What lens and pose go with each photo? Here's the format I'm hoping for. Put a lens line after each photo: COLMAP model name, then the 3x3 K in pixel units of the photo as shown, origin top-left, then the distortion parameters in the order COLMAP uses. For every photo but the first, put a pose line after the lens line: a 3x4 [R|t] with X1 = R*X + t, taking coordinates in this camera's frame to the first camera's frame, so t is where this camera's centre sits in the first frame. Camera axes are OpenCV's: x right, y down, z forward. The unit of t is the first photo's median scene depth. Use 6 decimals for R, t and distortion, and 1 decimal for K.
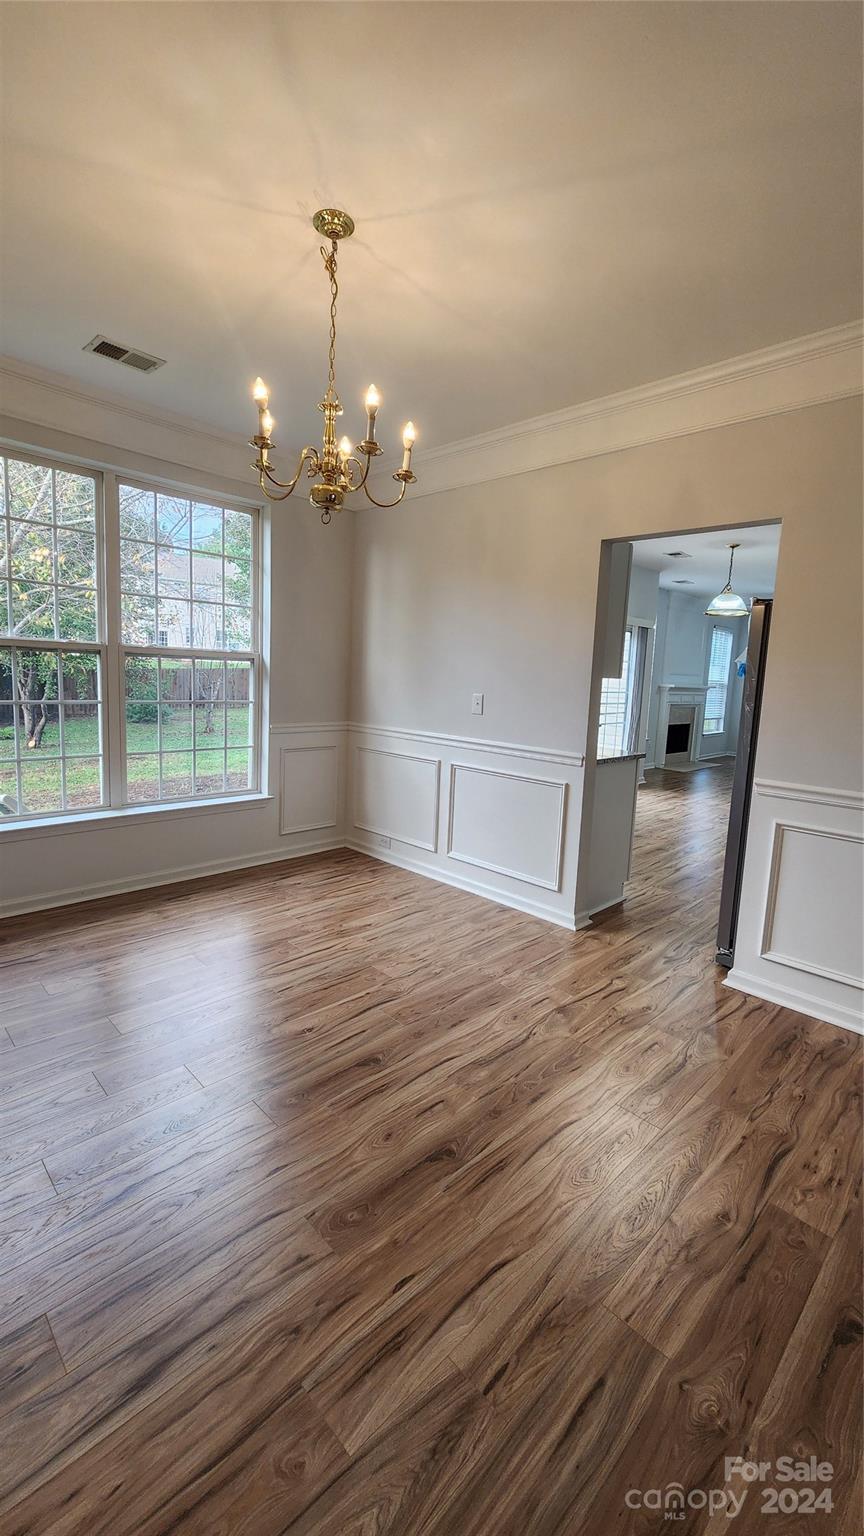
lens RADIAL K [[621.0, 0, 424.5], [0, 621.0, 758.8], [0, 0, 1]] dist [0.001432, -0.000487]
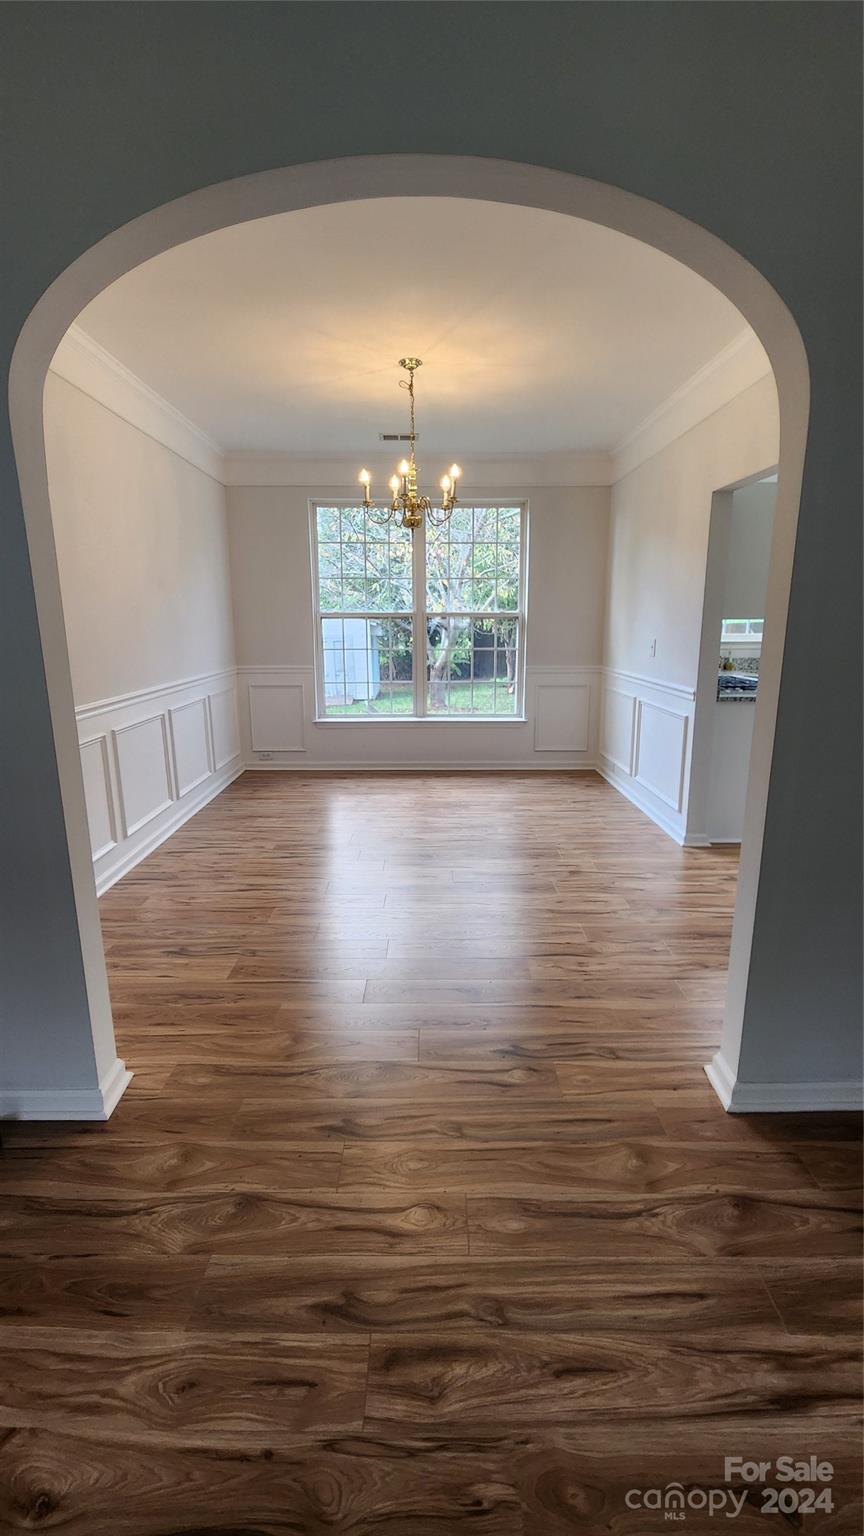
lens RADIAL K [[621.0, 0, 437.1], [0, 621.0, 762.3], [0, 0, 1]] dist [0.001432, -0.000487]
pose [[0.718033, 0.110667, -0.687154, 0.688644], [-0.061971, 0.993522, 0.095252, 0.043762], [0.693244, -0.025810, 0.720240, -0.127824]]
